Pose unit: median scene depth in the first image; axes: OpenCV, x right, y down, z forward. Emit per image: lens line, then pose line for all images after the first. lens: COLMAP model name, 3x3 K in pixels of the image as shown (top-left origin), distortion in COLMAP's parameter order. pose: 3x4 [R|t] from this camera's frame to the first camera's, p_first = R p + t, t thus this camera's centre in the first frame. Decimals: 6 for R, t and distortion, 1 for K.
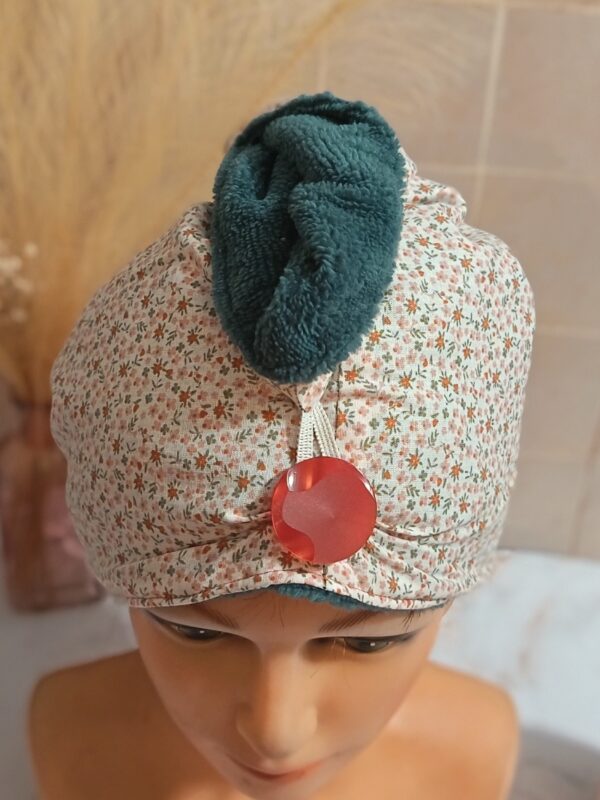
lens RADIAL K [[1125.6, 0, 300.0], [0, 1125.6, 400.0], [0, 0, 1]] dist [0.310587, -0.012389]
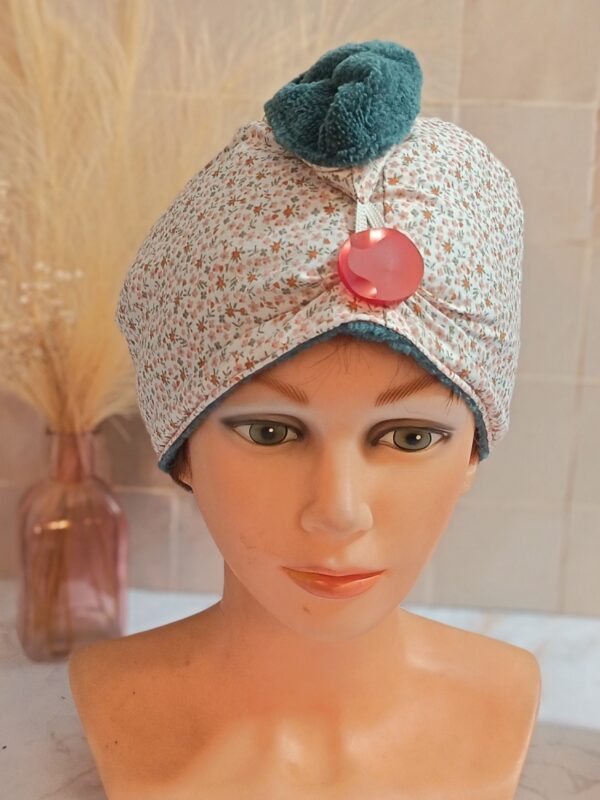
lens RADIAL K [[1121.5, 0, 300.0], [0, 1121.5, 400.0], [0, 0, 1]] dist [0.223321, -0.040676]
pose [[0.996911, -0.023531, 0.074932, -0.156276], [0.048427, 0.935282, -0.350574, 0.636058], [-0.061833, 0.353120, 0.933533, -0.080271]]
